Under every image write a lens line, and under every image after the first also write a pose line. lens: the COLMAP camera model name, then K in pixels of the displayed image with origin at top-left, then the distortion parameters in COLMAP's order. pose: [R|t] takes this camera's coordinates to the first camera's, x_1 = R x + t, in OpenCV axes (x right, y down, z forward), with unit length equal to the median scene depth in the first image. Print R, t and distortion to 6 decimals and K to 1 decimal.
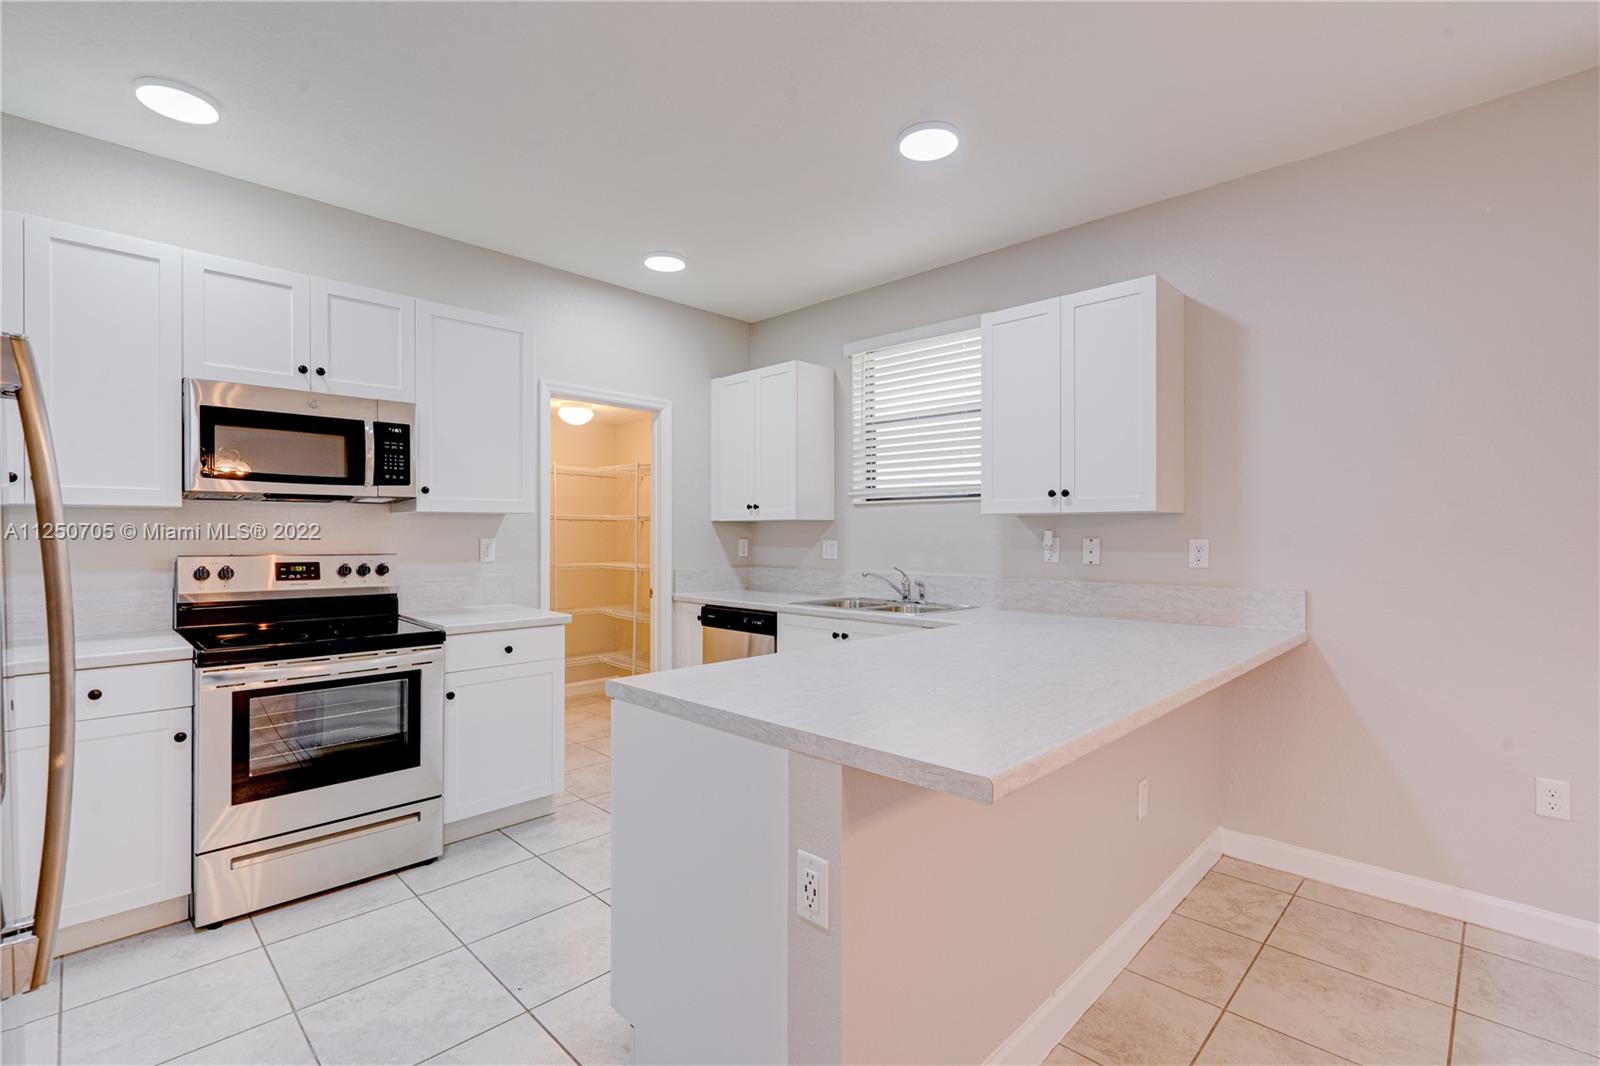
lens RADIAL K [[744.4, 0, 802.6], [0, 744.4, 523.2], [0, 0, 1]] dist [-0.000050, -0.000962]
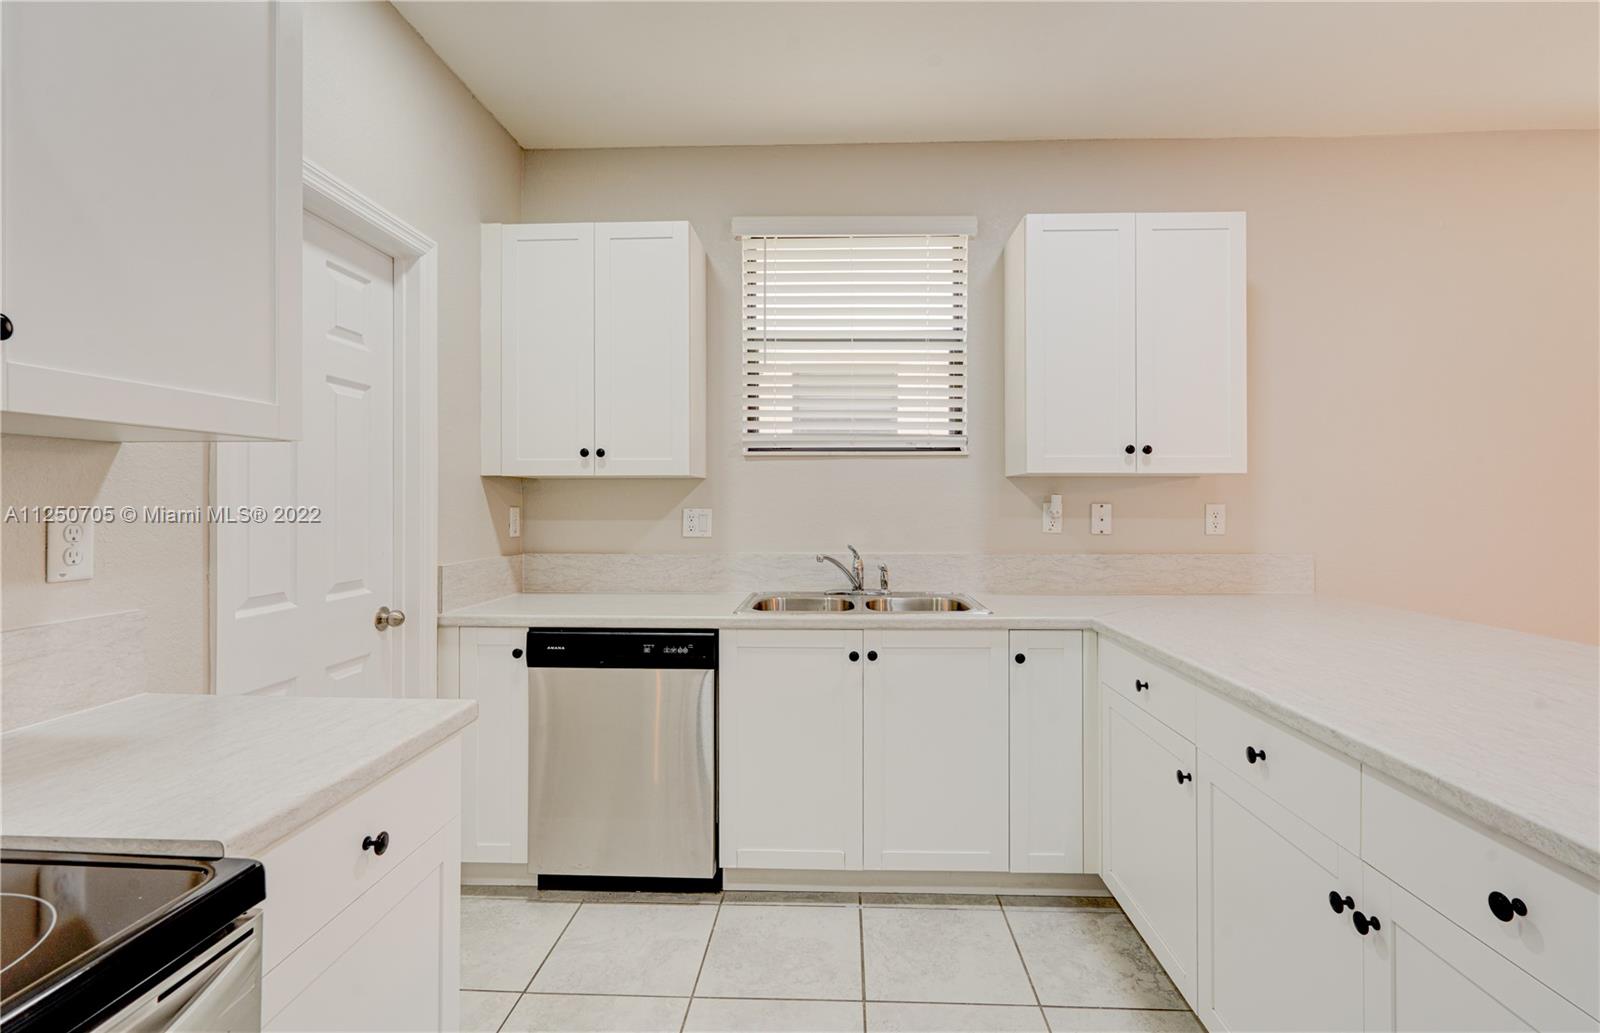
lens RADIAL K [[773.2, 0, 764.4], [0, 773.2, 479.5], [0, 0, 1]] dist [-0.006969, 0.000257]
pose [[0.735288, 0.016983, 0.677542, -0.428271], [-0.010156, 0.999850, -0.014040, 0.007389], [-0.677679, 0.003442, 0.735350, 0.511317]]
